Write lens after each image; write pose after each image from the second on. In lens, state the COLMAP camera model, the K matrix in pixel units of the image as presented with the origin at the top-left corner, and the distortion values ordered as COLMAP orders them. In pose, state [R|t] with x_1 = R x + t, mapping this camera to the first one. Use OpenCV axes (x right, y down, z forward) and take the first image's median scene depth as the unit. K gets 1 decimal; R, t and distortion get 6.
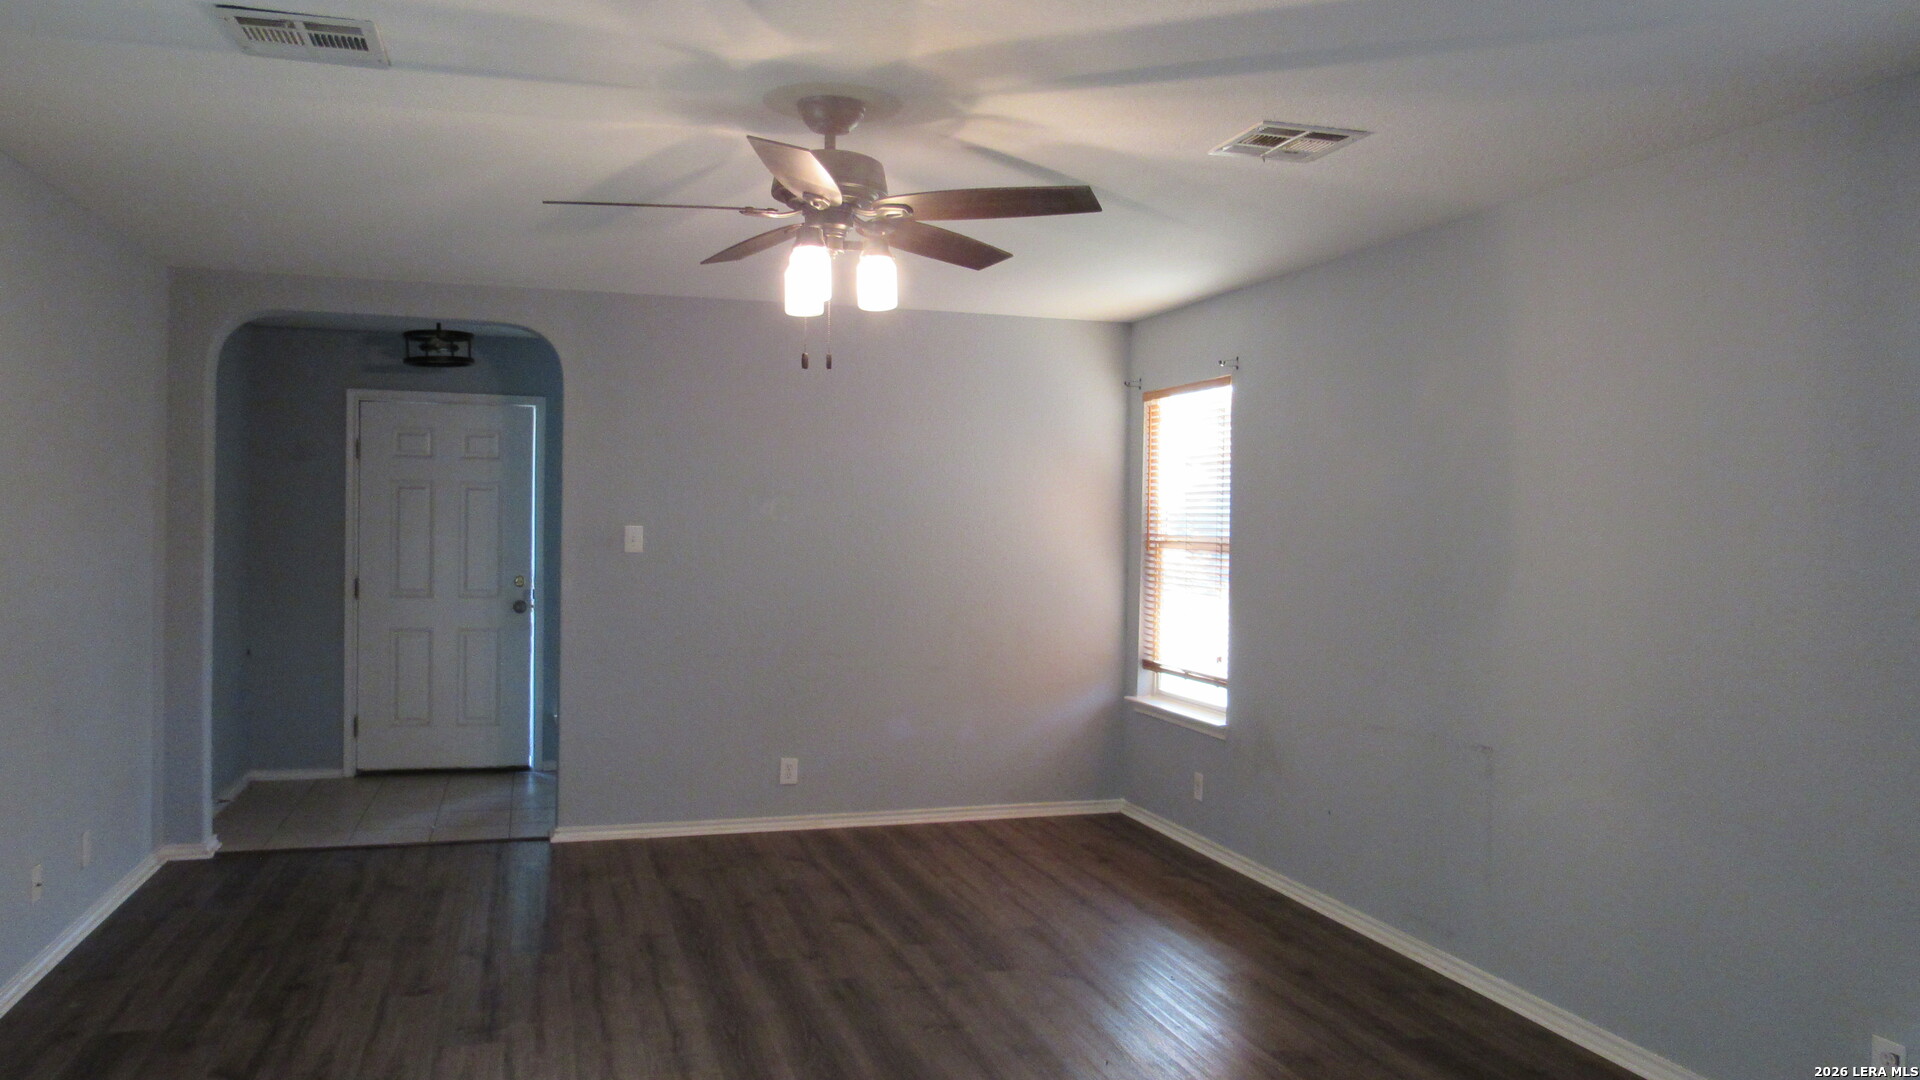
lens RADIAL K [[1384.5, 0, 951.6], [0, 1384.5, 538.7], [0, 0, 1]] dist [-0.027551, 0.016753]
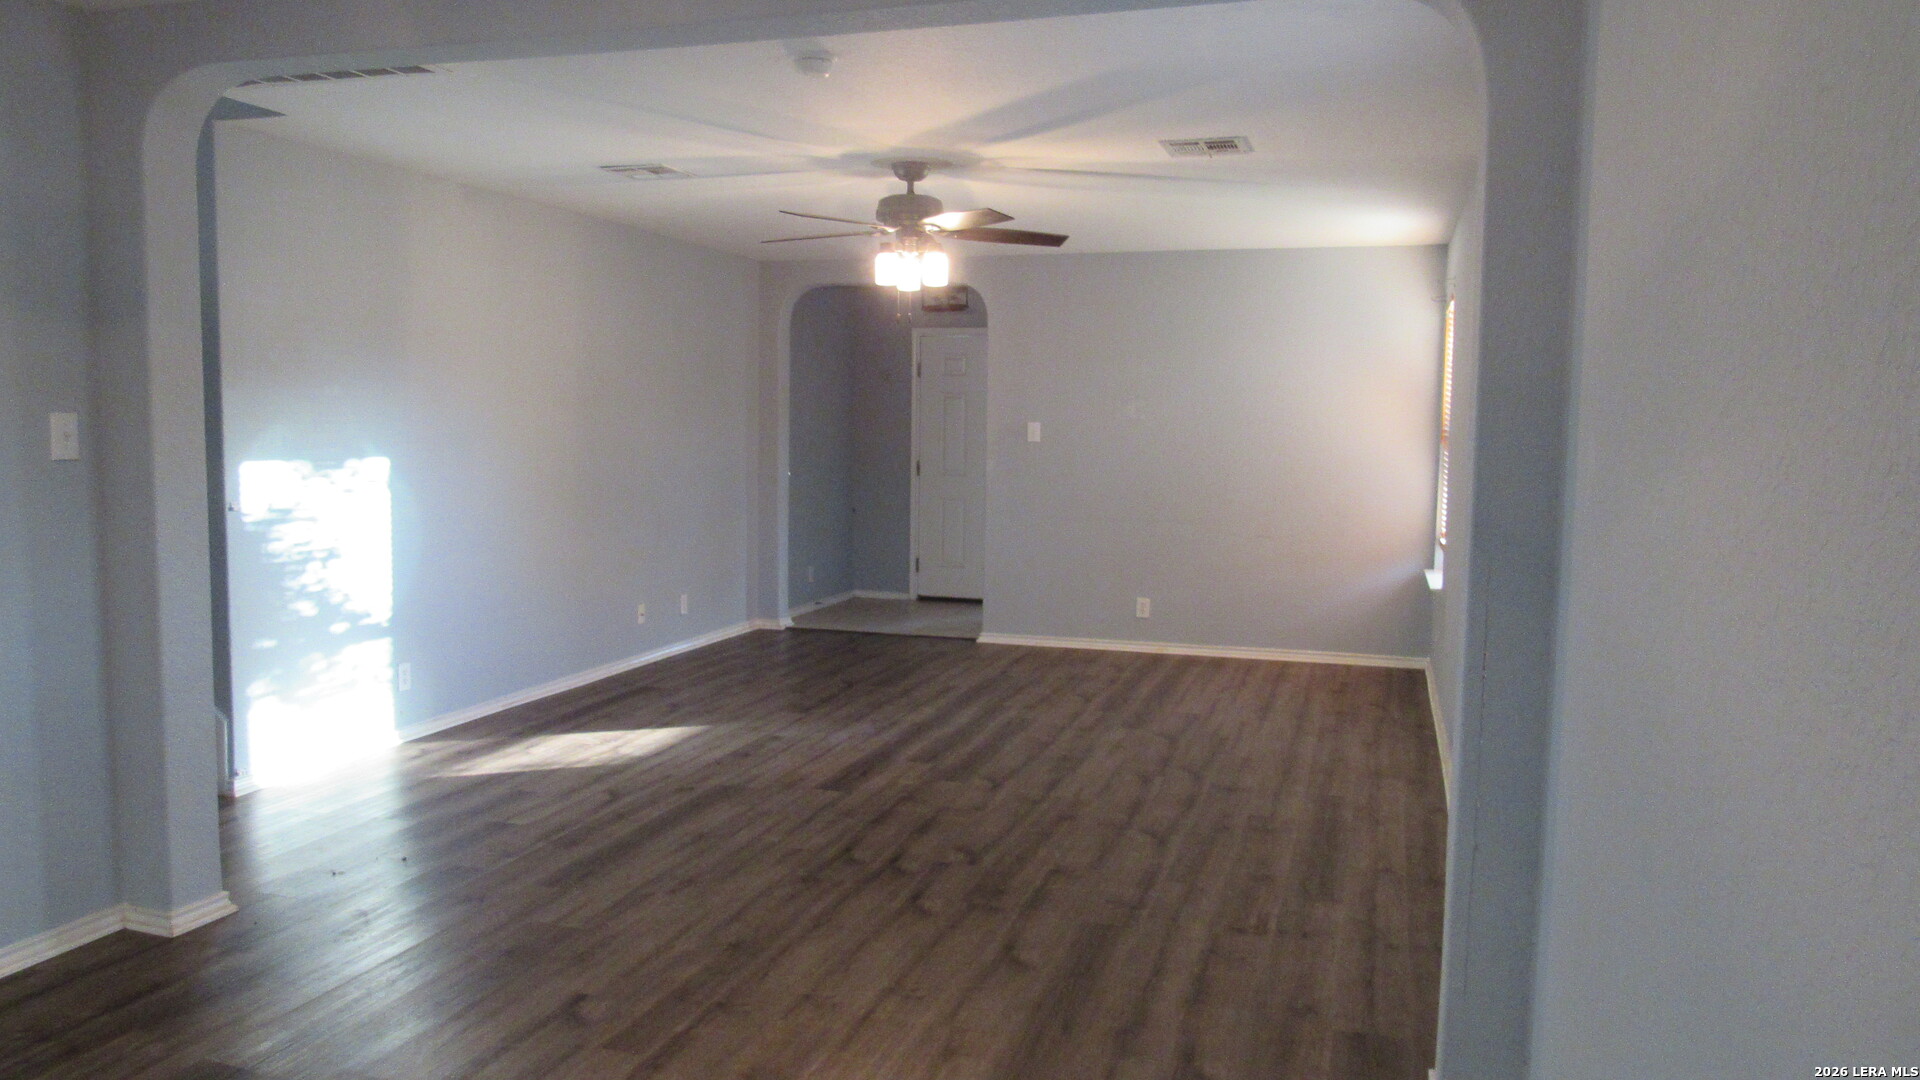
lens RADIAL K [[1384.5, 0, 951.6], [0, 1384.5, 538.7], [0, 0, 1]] dist [-0.027551, 0.016753]
pose [[0.826970, 0.045309, -0.560418, 0.489207], [-0.008598, 0.997650, 0.067970, 0.013248], [0.562180, -0.051390, 0.825416, -0.203964]]
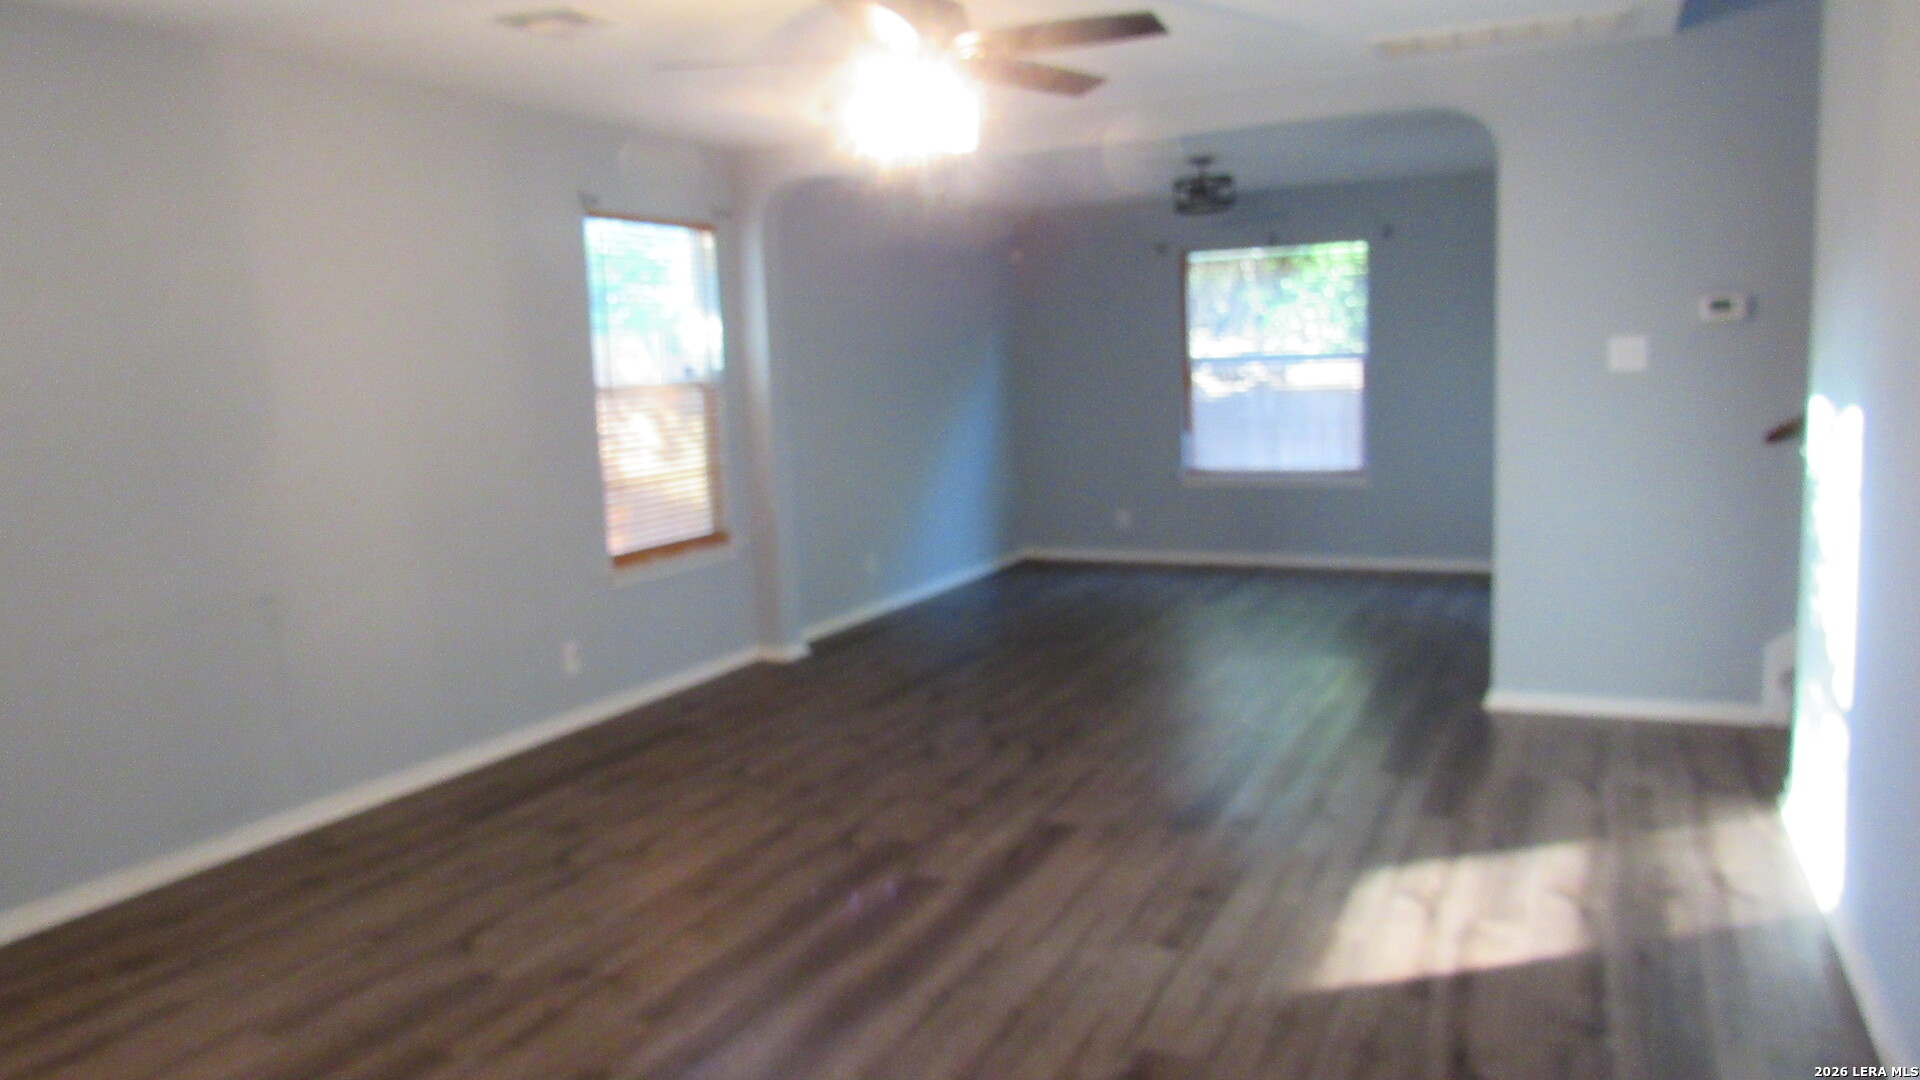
lens RADIAL K [[1384.5, 0, 951.6], [0, 1384.5, 538.7], [0, 0, 1]] dist [-0.027551, 0.016753]
pose [[-0.742454, -0.070243, 0.666204, -0.449637], [0.038064, 0.988457, 0.146640, -0.013714], [-0.668815, 0.134232, -0.731210, 0.967308]]
